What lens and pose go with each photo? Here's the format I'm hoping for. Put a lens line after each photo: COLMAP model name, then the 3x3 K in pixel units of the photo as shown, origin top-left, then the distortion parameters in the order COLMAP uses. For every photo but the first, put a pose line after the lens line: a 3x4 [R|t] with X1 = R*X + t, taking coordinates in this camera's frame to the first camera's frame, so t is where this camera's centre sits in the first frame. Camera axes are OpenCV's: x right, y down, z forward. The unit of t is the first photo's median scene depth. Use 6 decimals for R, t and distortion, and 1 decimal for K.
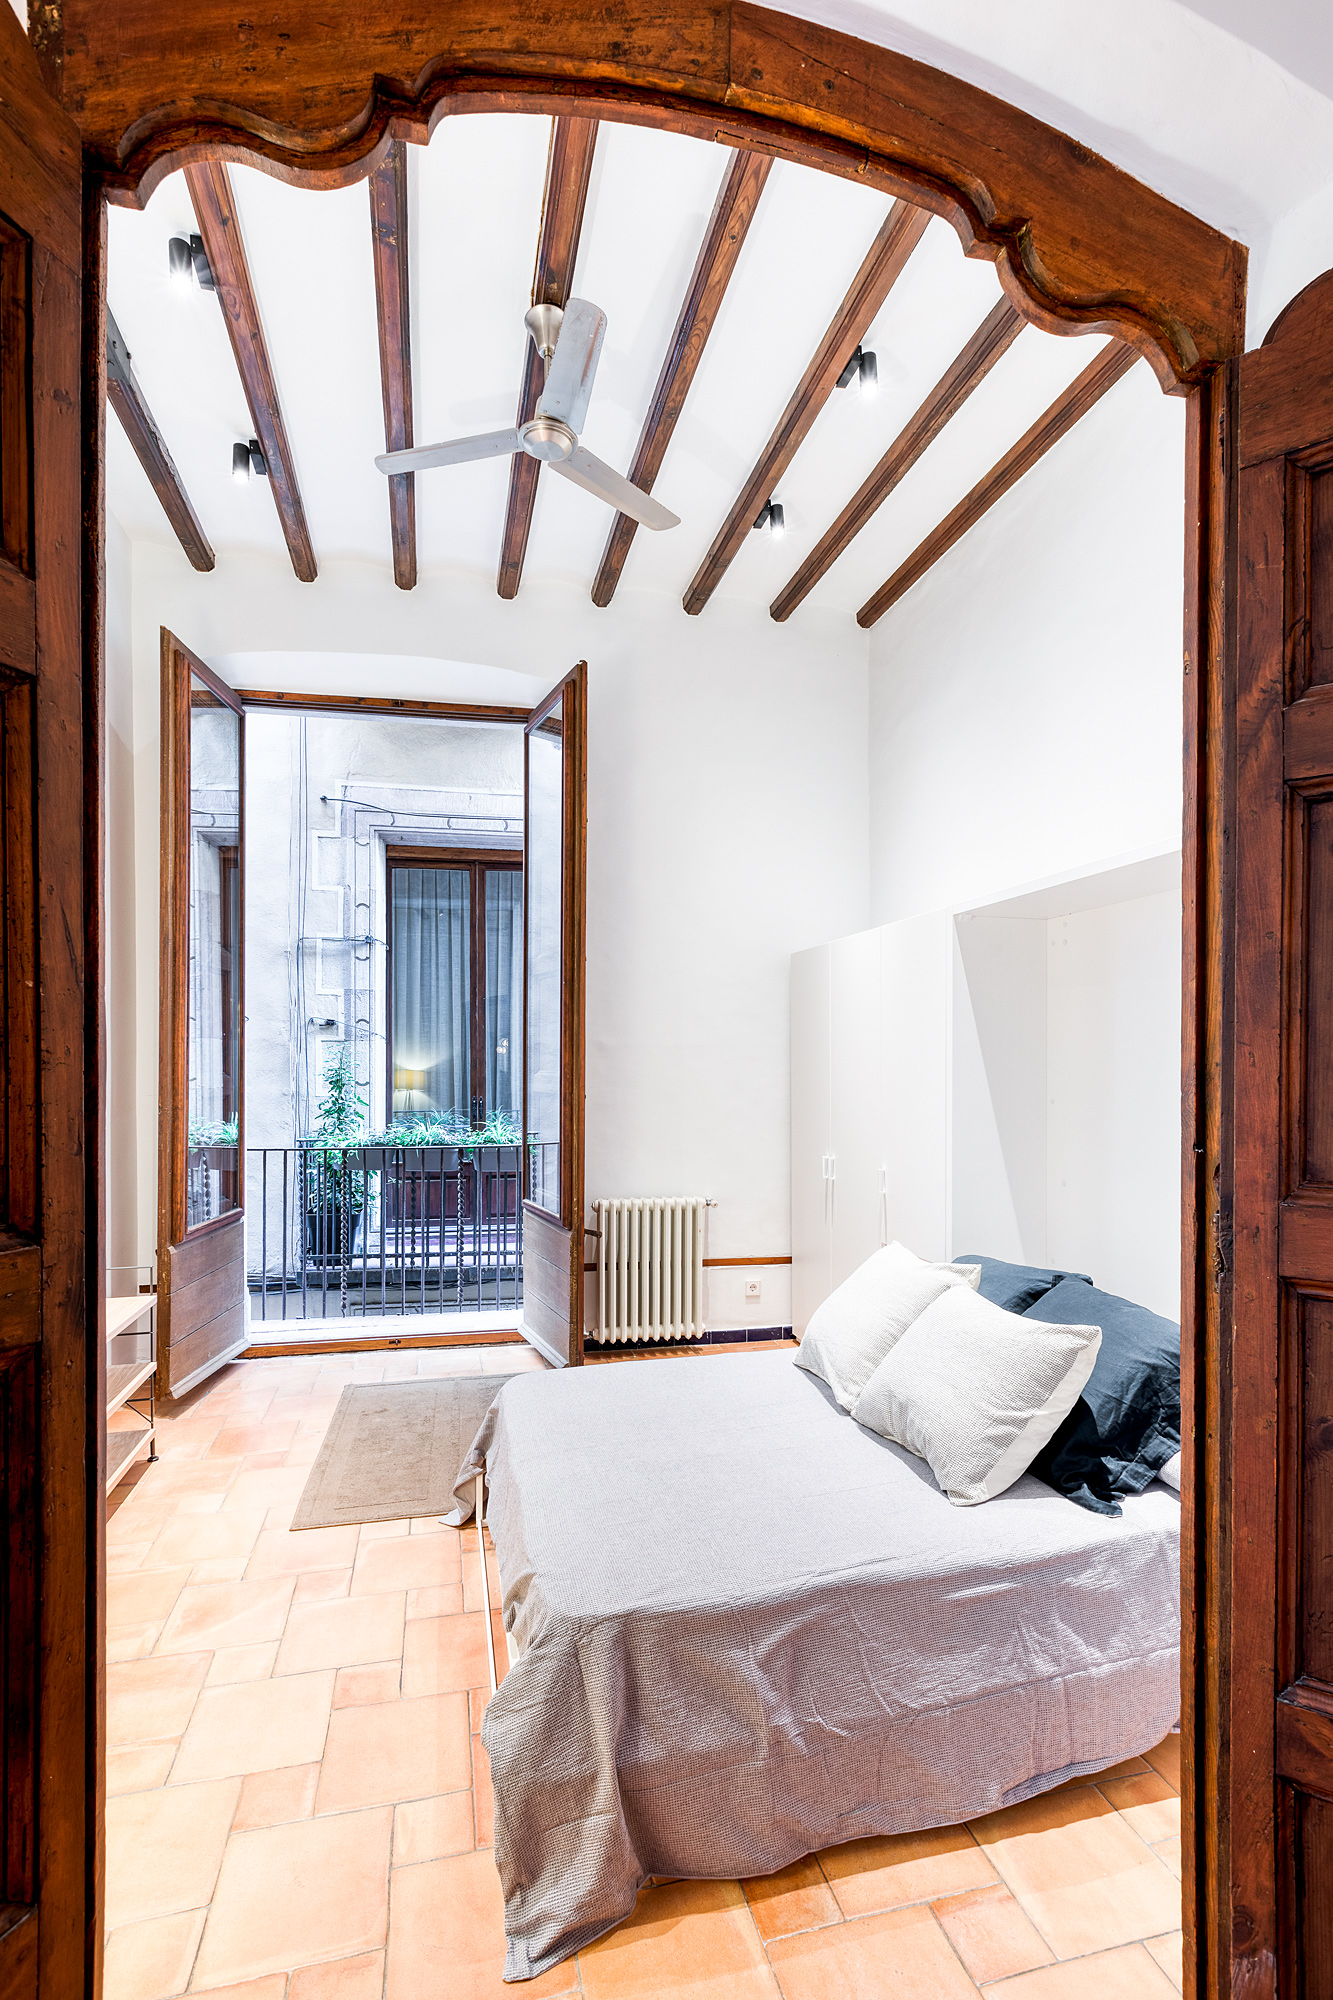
lens RADIAL K [[928.4, 0, 669.1], [0, 928.4, 1067.7], [0, 0, 1]] dist [0.003432, 0.000243]
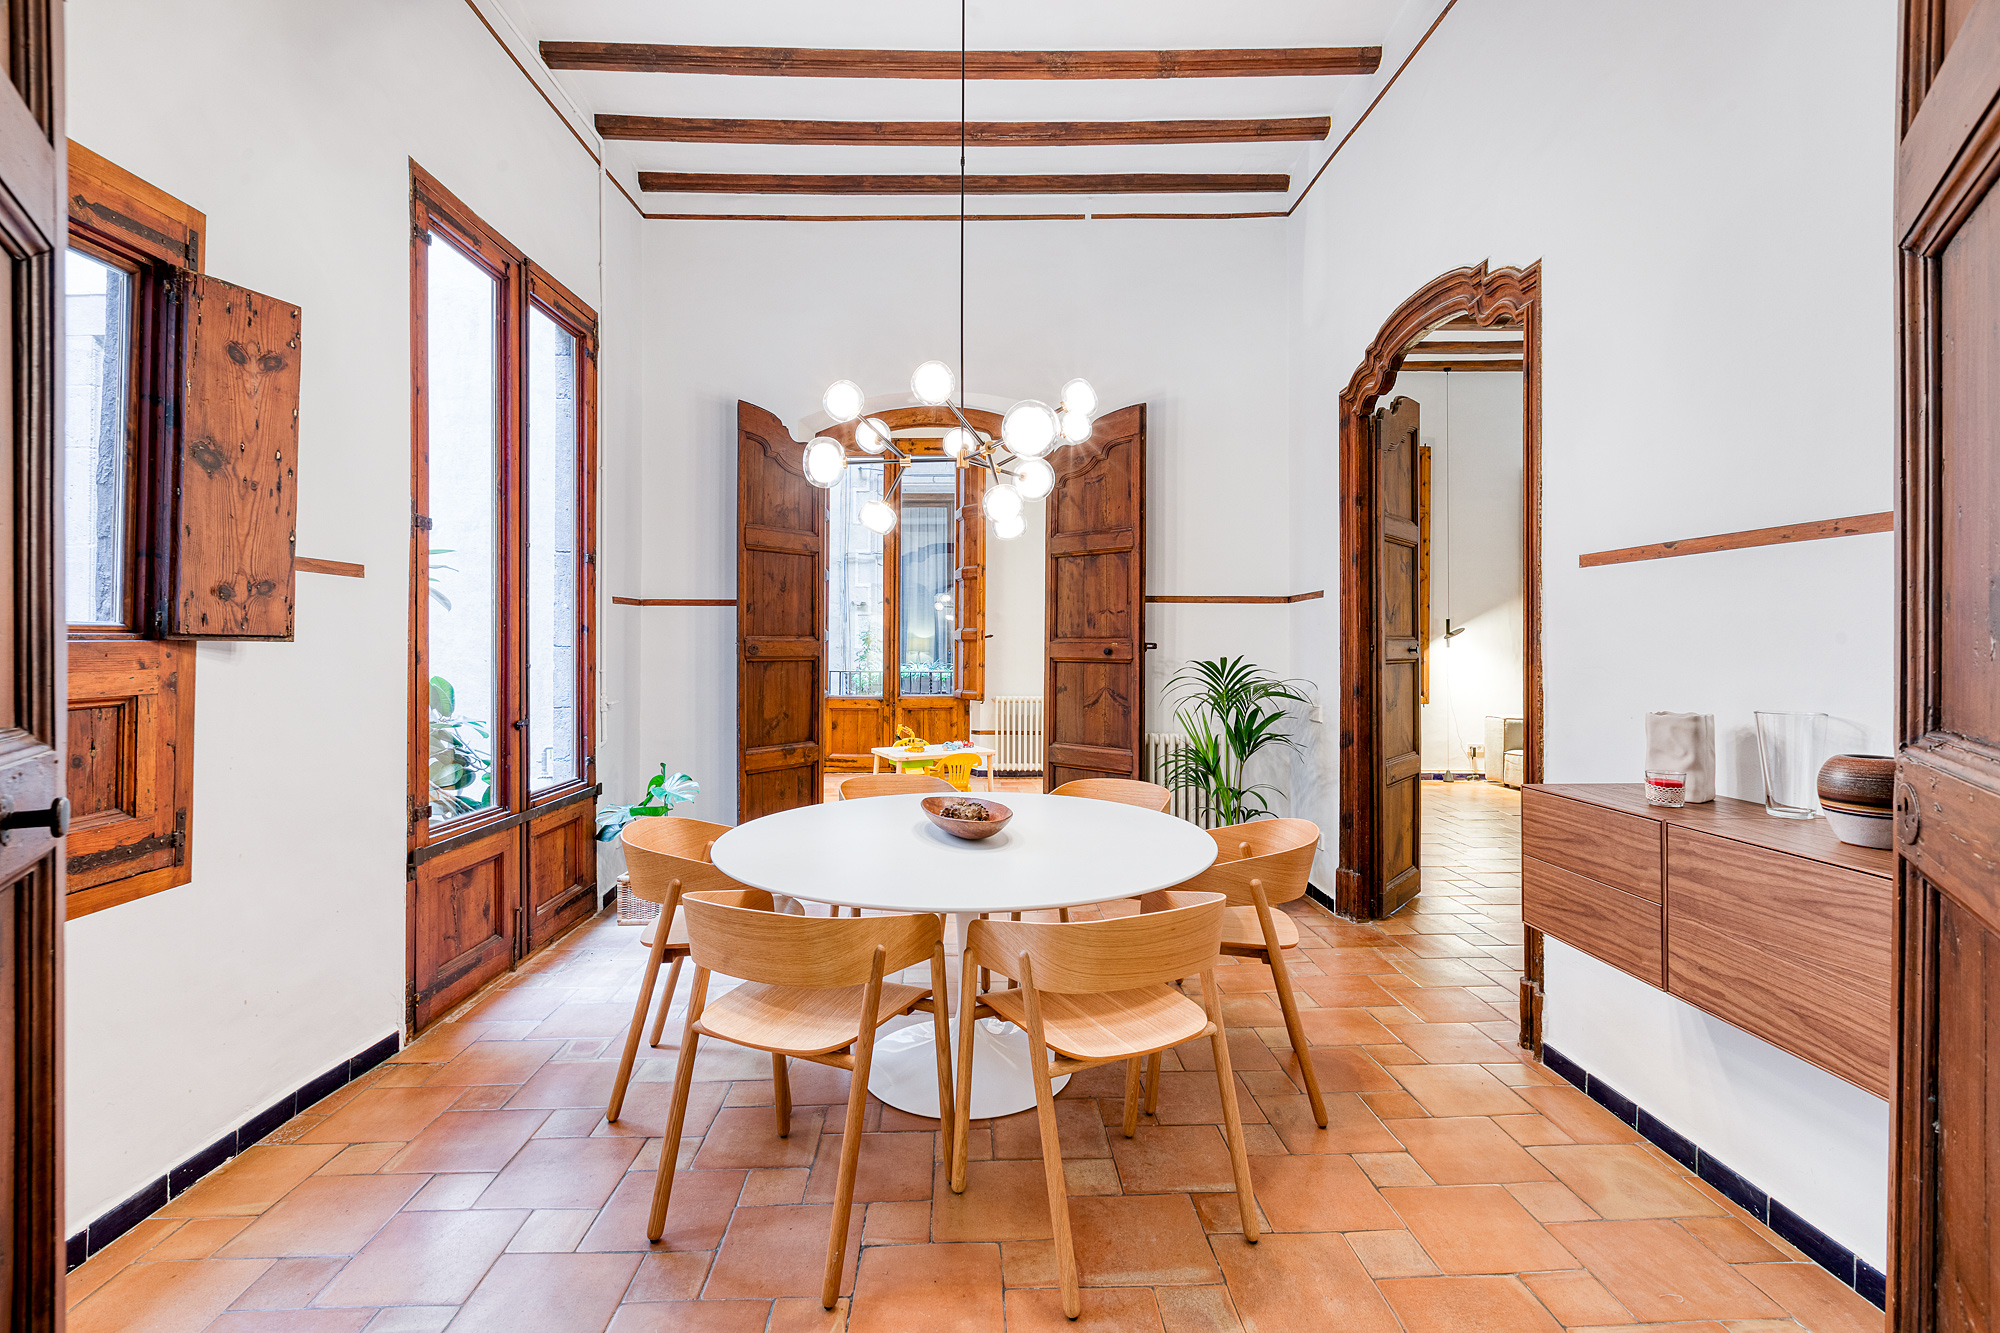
lens RADIAL K [[911.8, 0, 997.4], [0, 911.8, 639.8], [0, 0, 1]] dist [-0.001534, -0.000178]
pose [[0.978476, 0.002009, -0.206353, 0.306577], [-0.003426, 0.999973, -0.006513, 0.037245], [0.206334, 0.007080, 0.978456, -0.809153]]
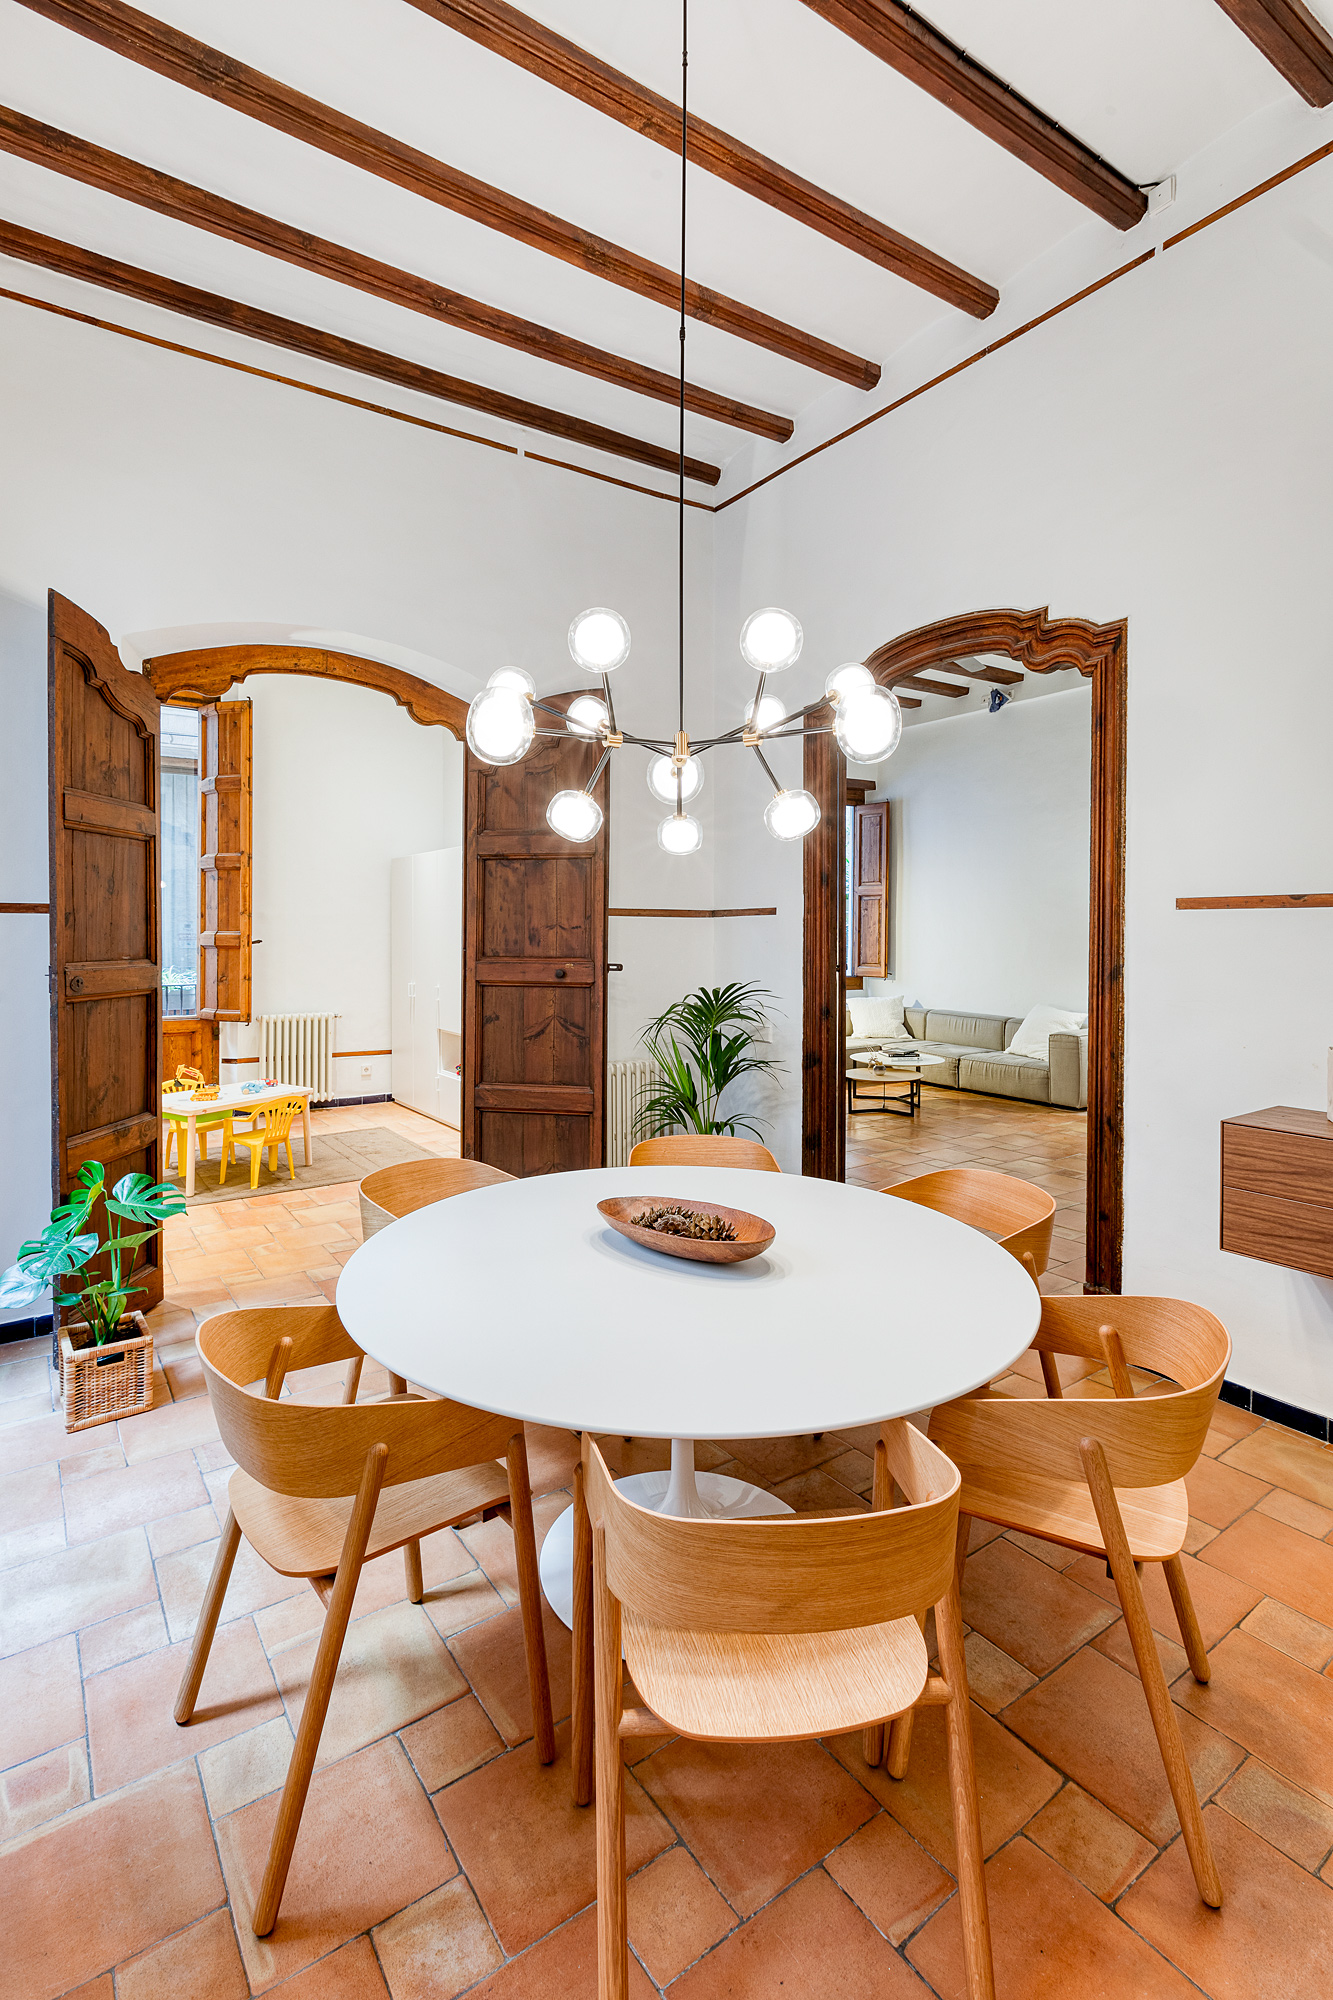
lens RADIAL K [[920.7, 0, 661.4], [0, 920.7, 945.3], [0, 0, 1]] dist [0.000799, -0.000281]
pose [[0.933575, -0.000445, 0.358381, -0.002028], [-0.003667, 0.999935, 0.010796, 0.006888], [-0.358363, -0.011393, 0.933513, -0.644341]]
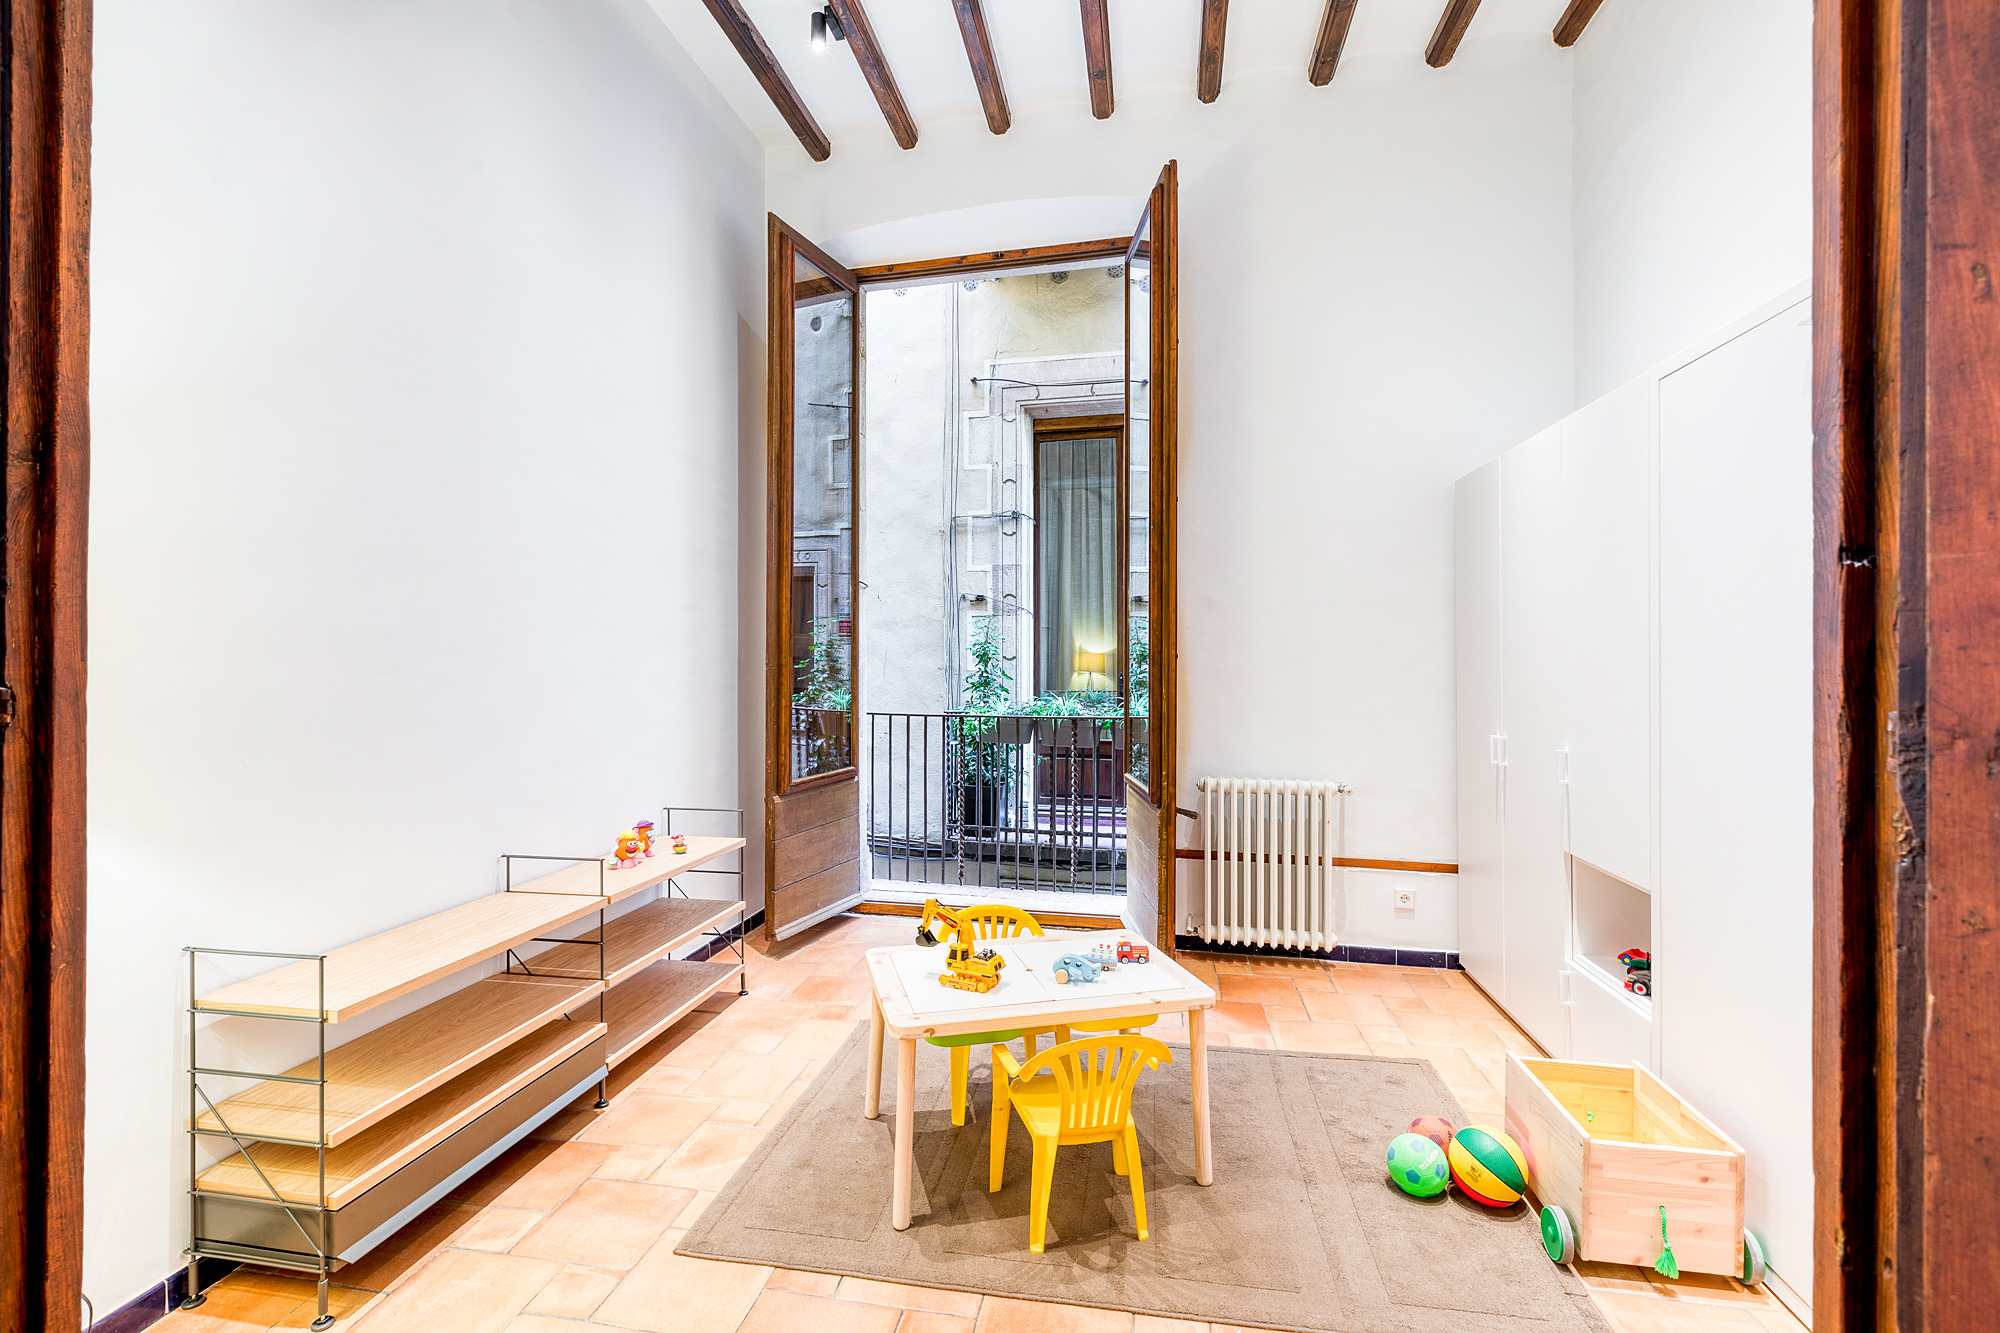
lens RADIAL K [[920.7, 0, 995.4], [0, 920.7, 657.9], [0, 0, 1]] dist [0.000799, -0.000281]
pose [[0.907945, -0.001295, -0.419088, 0.105386], [-0.002634, 0.999958, -0.008796, 0.036308], [0.419082, 0.009090, 0.907903, 0.124956]]
